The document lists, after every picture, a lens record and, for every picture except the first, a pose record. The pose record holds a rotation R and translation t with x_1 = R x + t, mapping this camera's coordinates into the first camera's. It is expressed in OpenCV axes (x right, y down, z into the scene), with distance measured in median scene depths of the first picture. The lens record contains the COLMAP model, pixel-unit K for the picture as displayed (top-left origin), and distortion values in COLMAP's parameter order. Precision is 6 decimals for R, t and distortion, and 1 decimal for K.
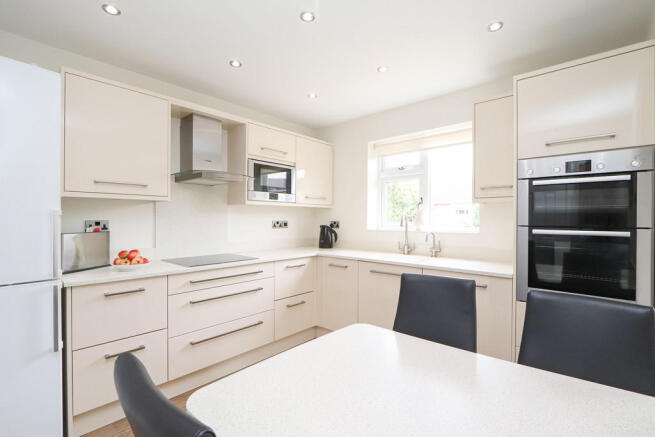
lens RADIAL K [[306.6, 0, 325.6], [0, 306.6, 220.9], [0, 0, 1]] dist [-0.006038, 0.000132]
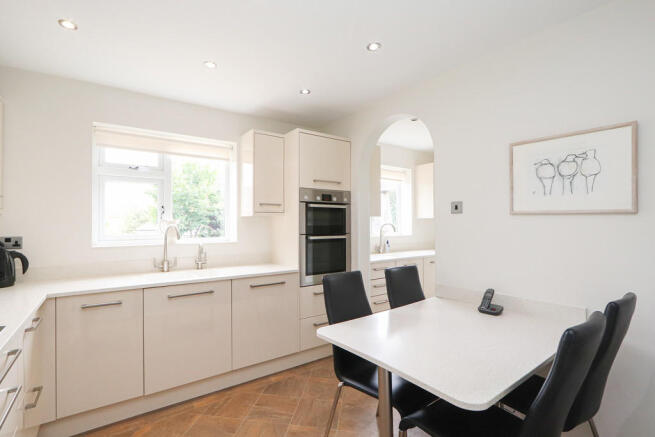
lens RADIAL K [[306.6, 0, 325.9], [0, 306.6, 220.6], [0, 0, 1]] dist [-0.006038, 0.000132]
pose [[0.196527, 0.015005, 0.980384, -0.738434], [0.011608, 0.999777, -0.017628, -0.020892], [-0.980430, 0.014845, 0.196309, 0.597688]]
